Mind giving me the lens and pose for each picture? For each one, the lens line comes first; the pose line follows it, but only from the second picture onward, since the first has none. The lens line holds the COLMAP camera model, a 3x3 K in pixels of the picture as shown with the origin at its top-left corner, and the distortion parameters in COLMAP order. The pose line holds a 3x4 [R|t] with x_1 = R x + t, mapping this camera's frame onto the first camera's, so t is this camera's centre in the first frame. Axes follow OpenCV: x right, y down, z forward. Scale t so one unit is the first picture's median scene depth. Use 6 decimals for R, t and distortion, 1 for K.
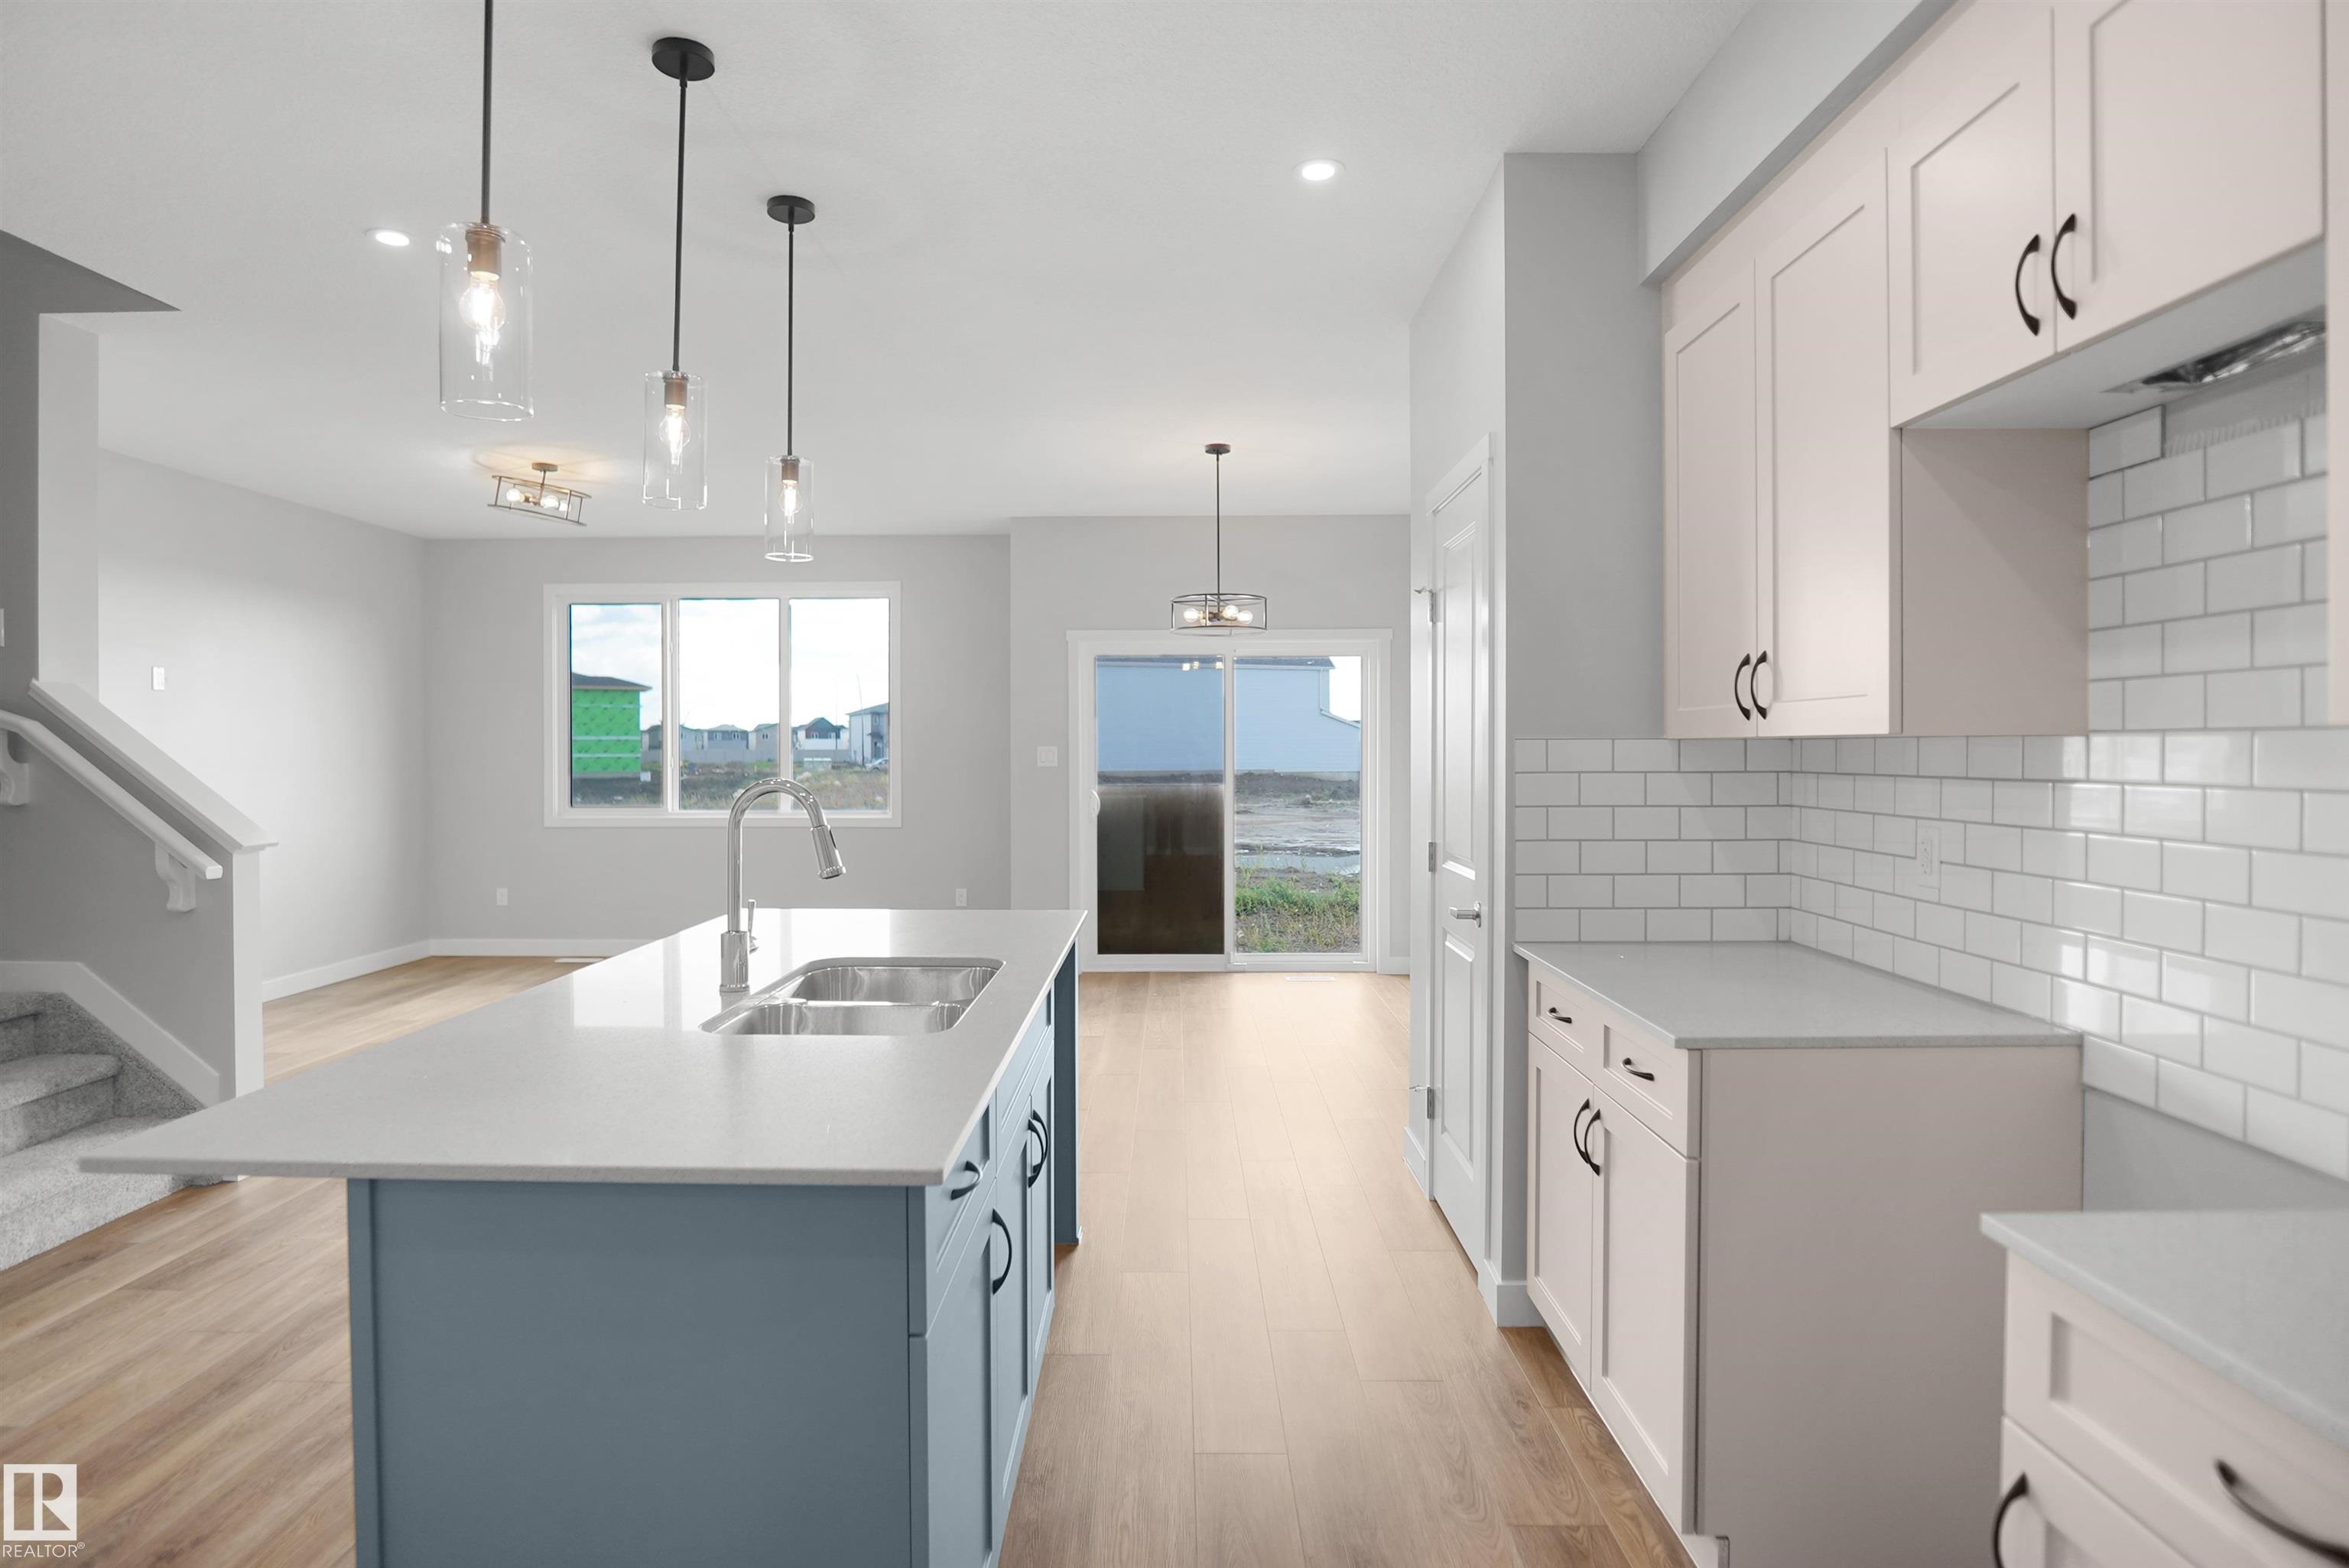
lens RADIAL K [[1275.6, 0, 1160.5], [0, 1275.6, 755.8], [0, 0, 1]] dist [-0.038321, 0.000084]
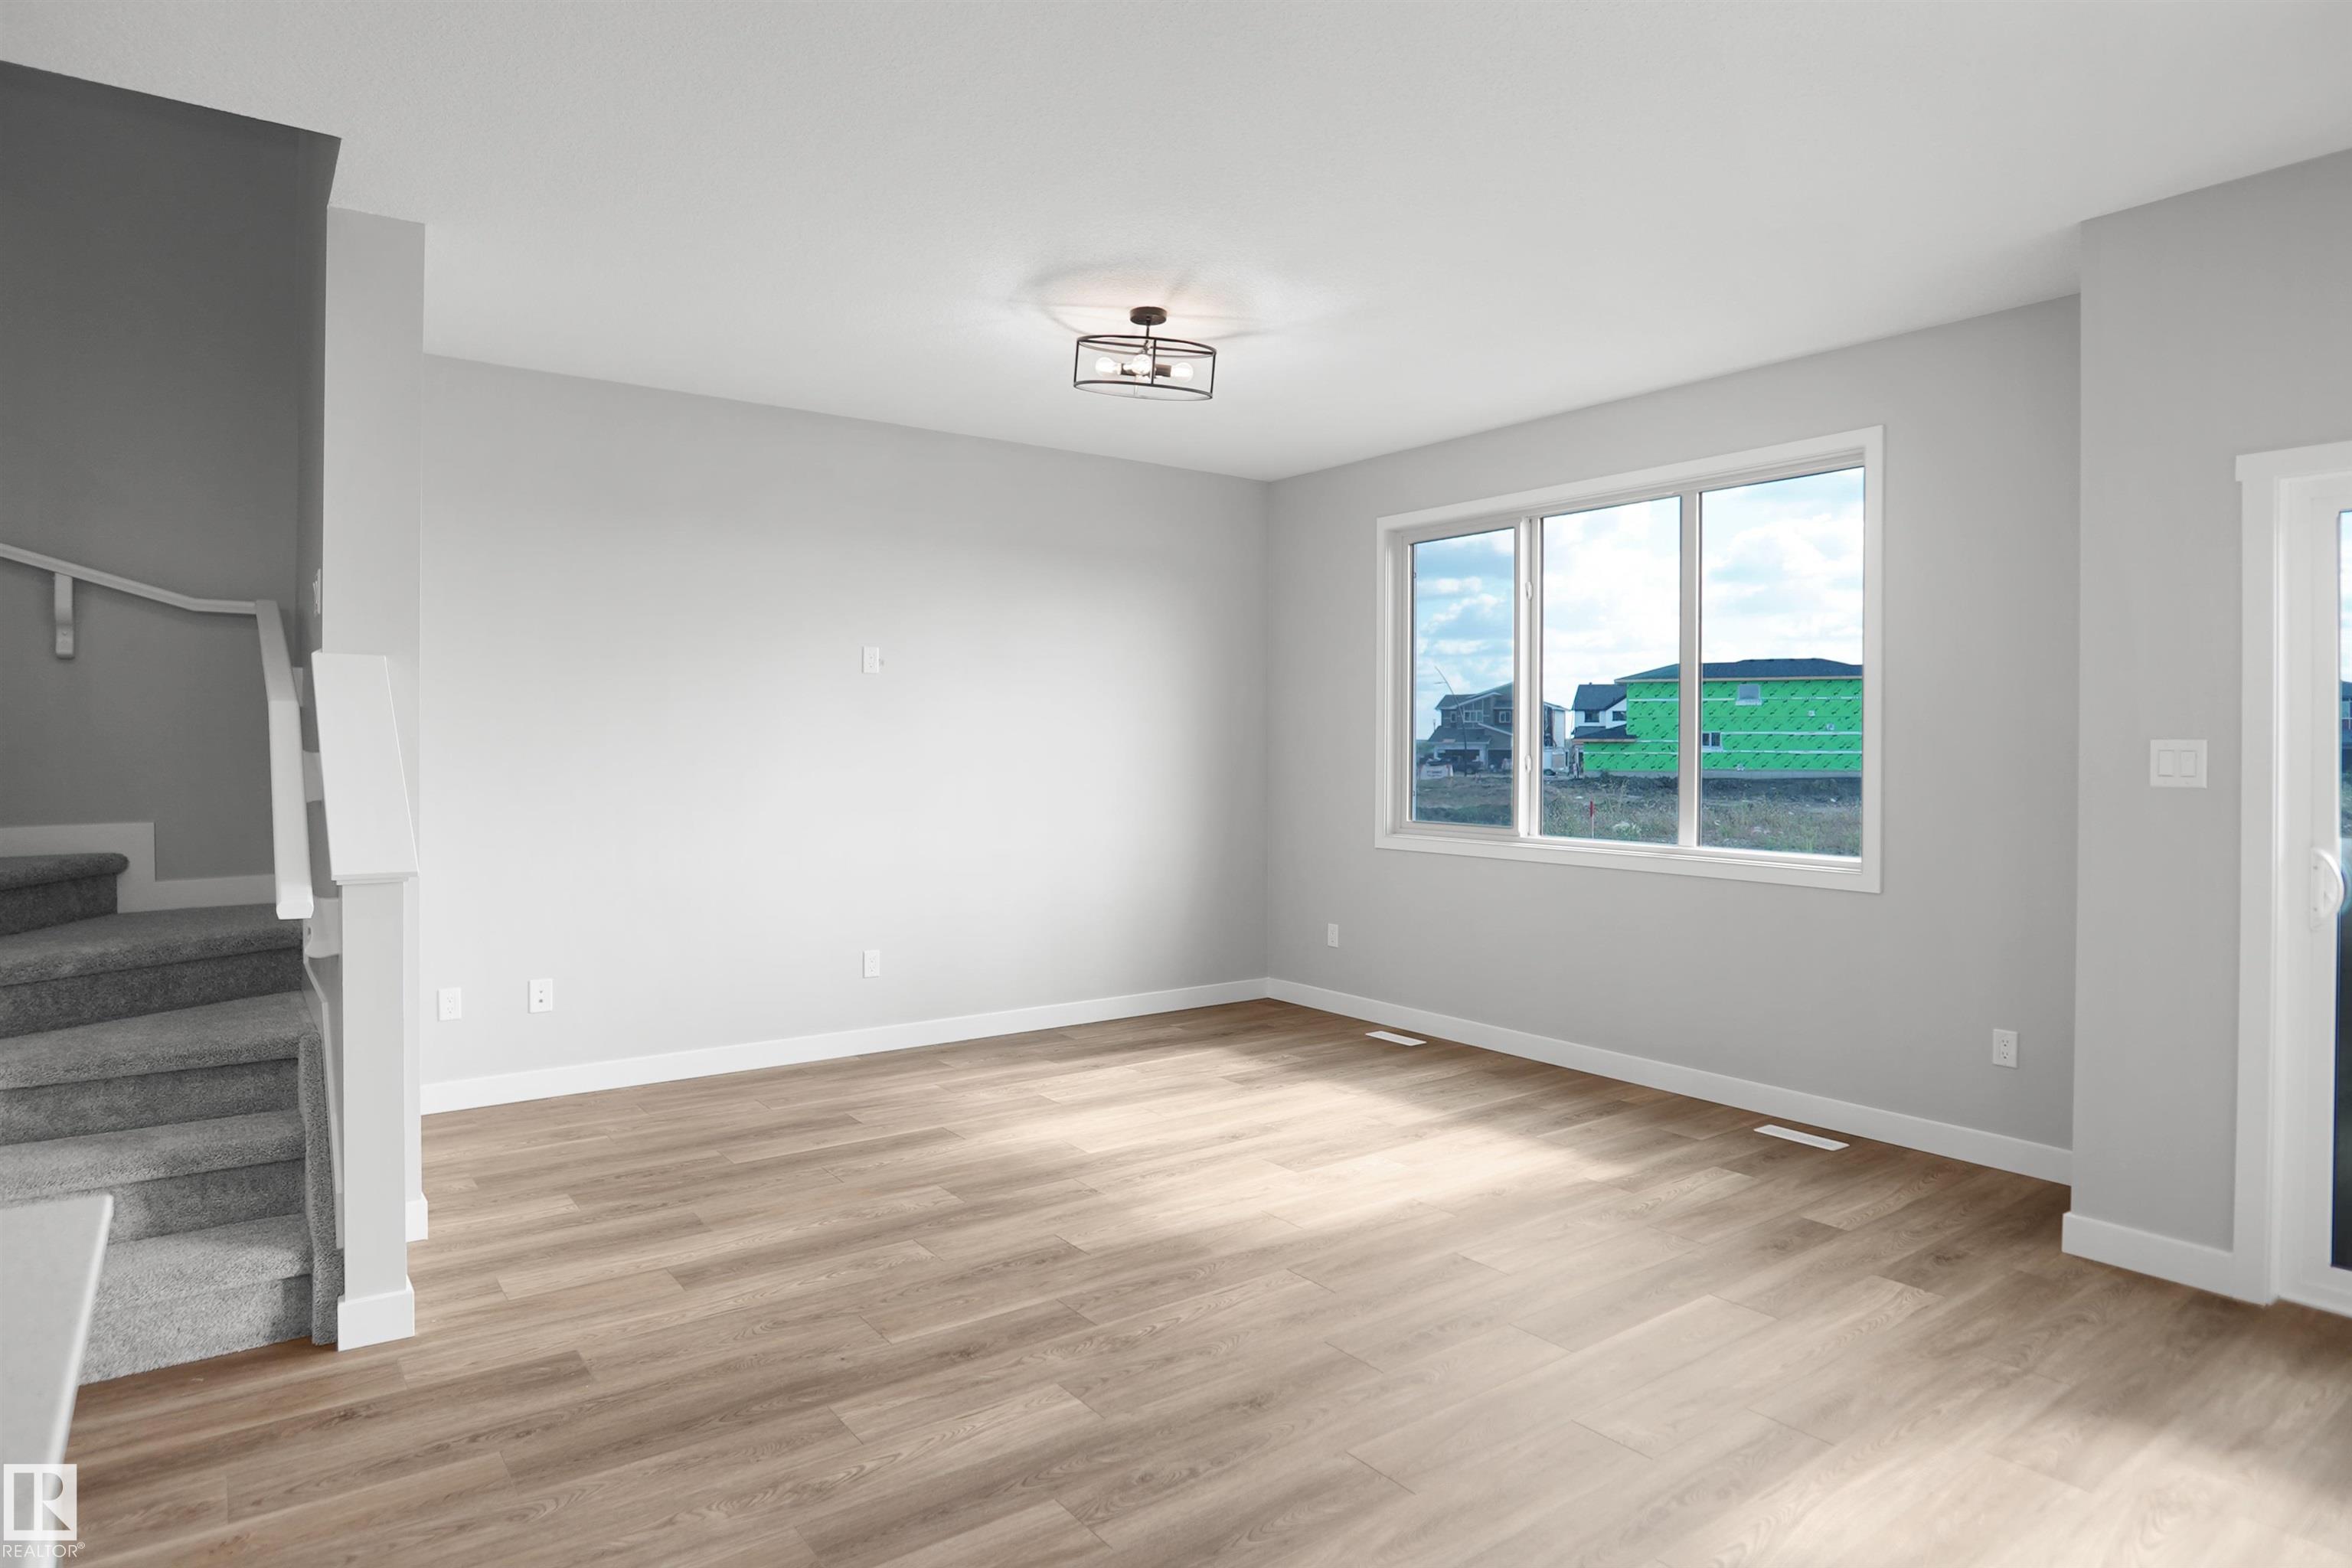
lens RADIAL K [[1277.4, 0, 1162.0], [0, 1277.4, 755.8], [0, 0, 1]] dist [-0.038321, 0.000084]
pose [[0.586374, 0.011837, -0.809954, 0.116626], [-0.010040, 0.999923, 0.007345, -0.004036], [0.809978, 0.003825, 0.586448, 1.203255]]
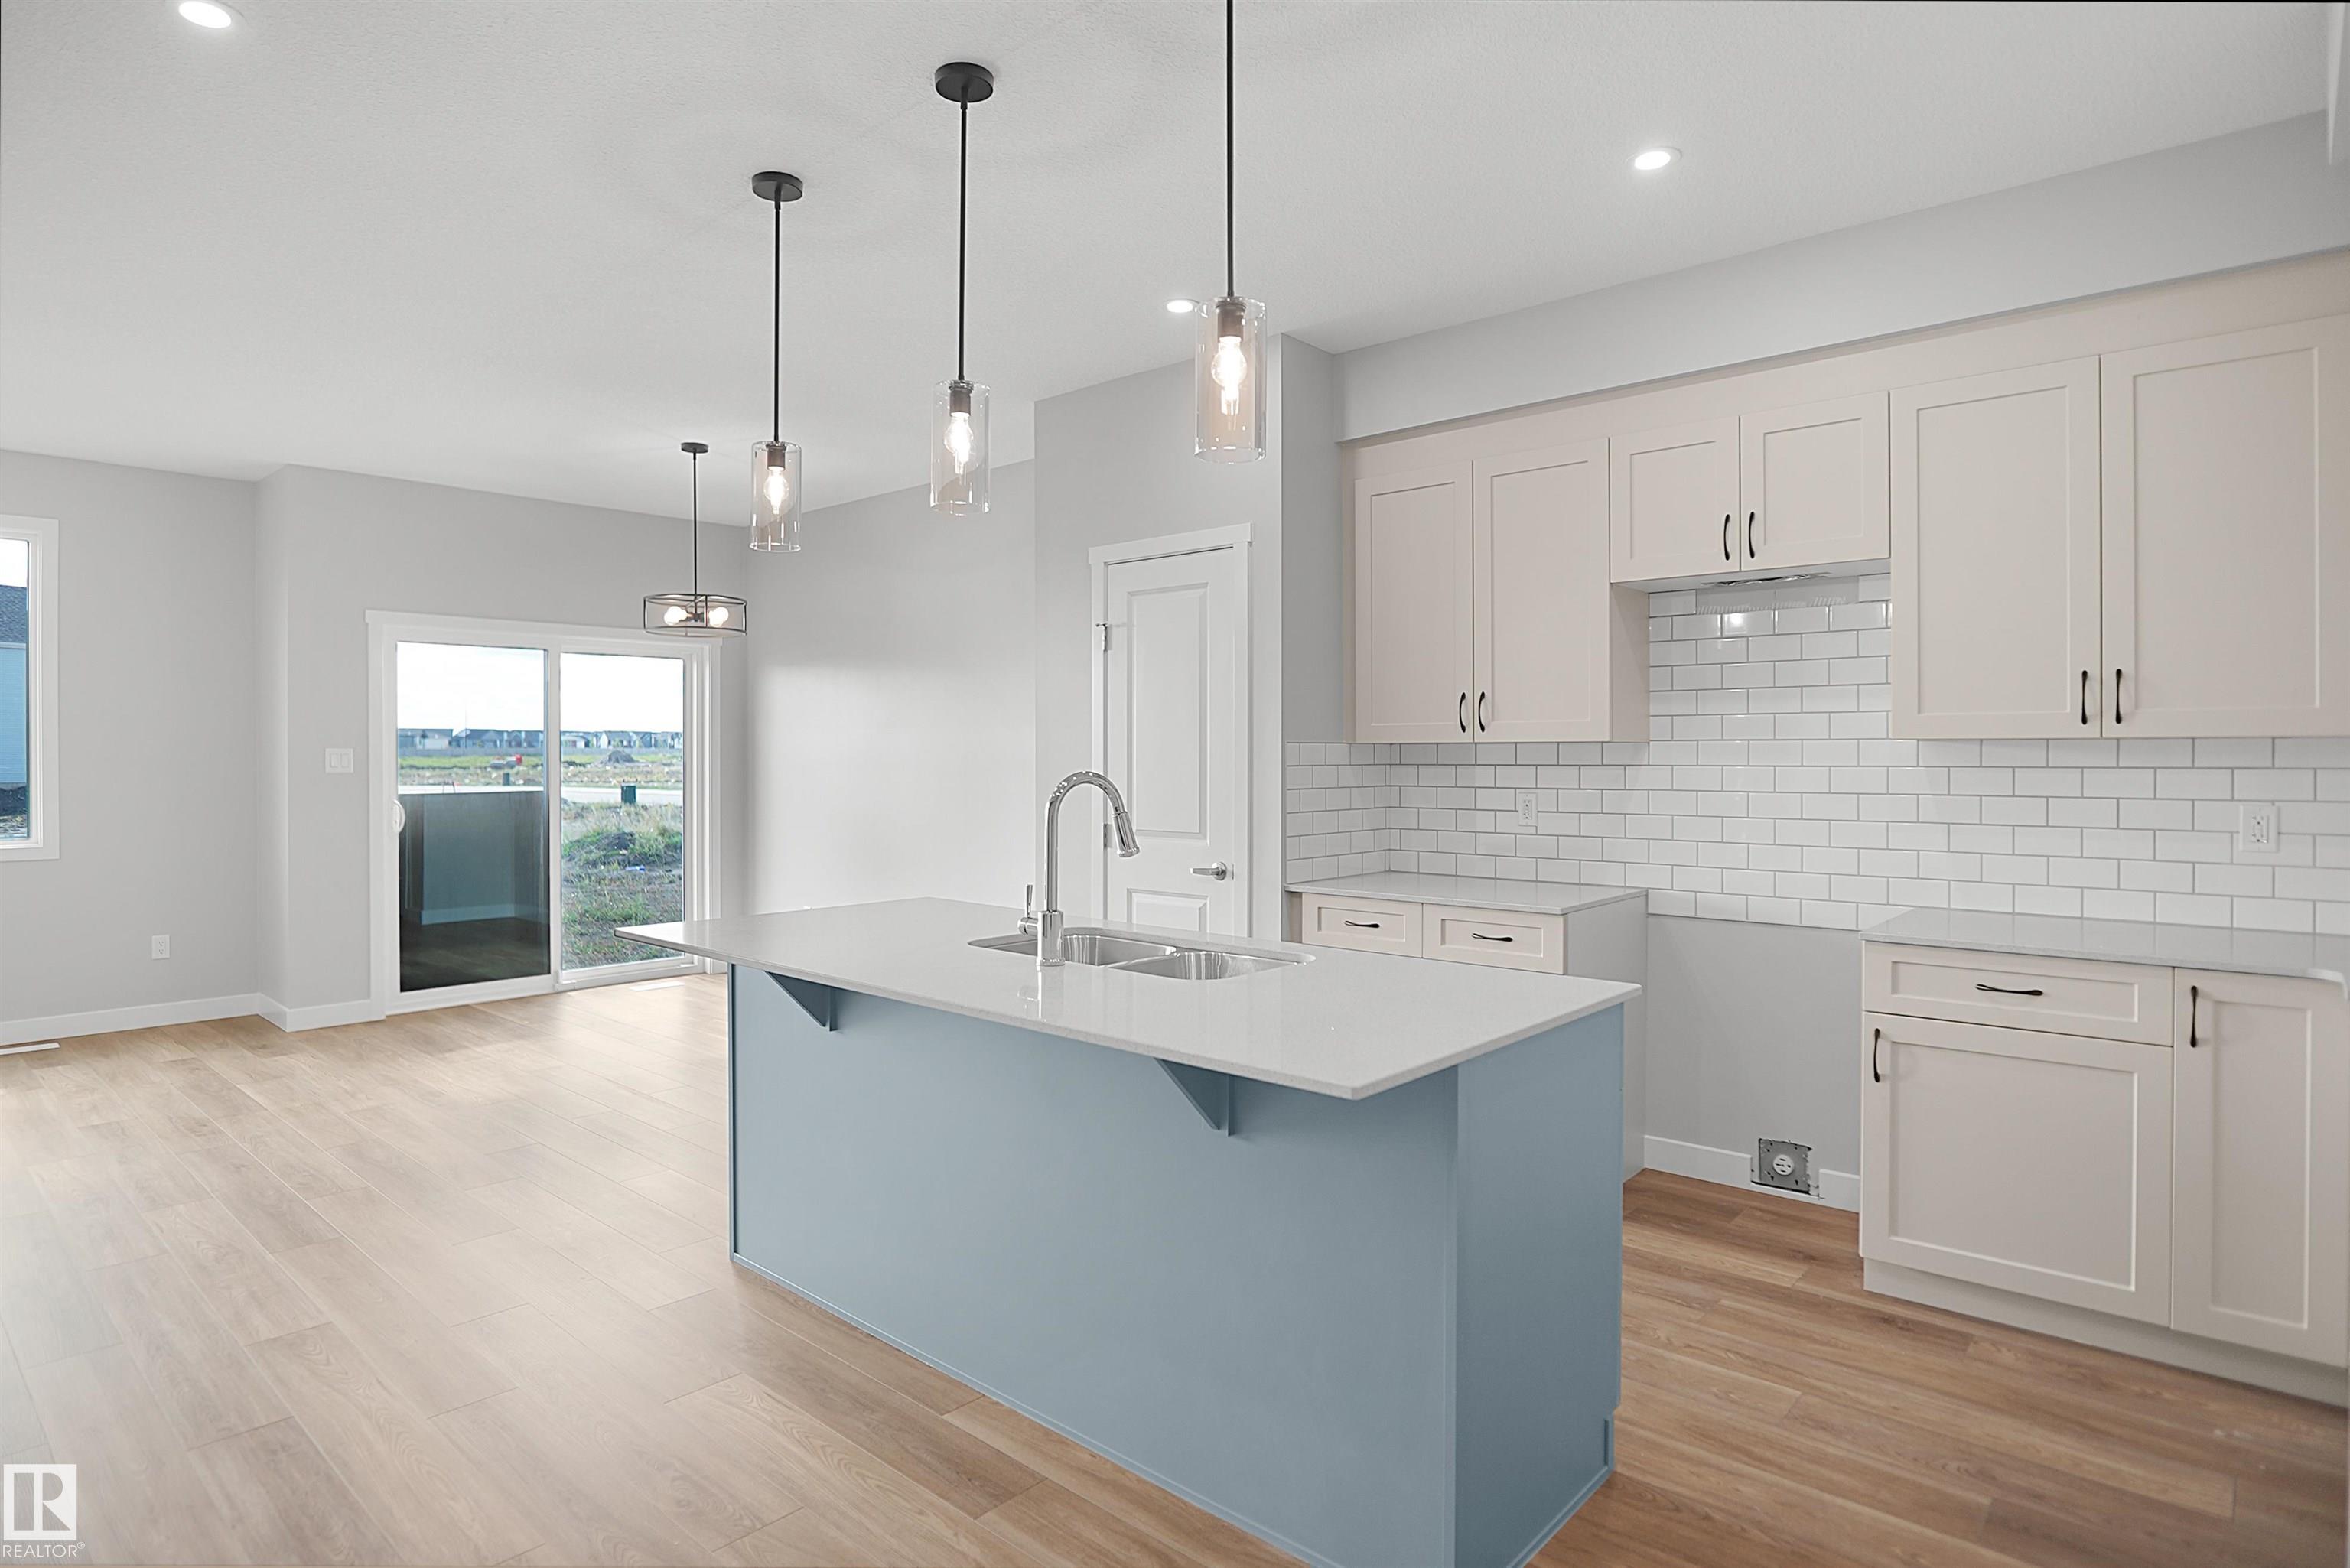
lens RADIAL K [[1267.6, 0, 1168.8], [0, 1267.6, 758.5], [0, 0, 1]] dist [-0.035250, 0.010089]
pose [[0.653109, -0.000724, 0.757264, -0.866193], [0.003723, 0.999991, -0.002255, 0.007348], [-0.757255, 0.004293, 0.653105, 0.158140]]
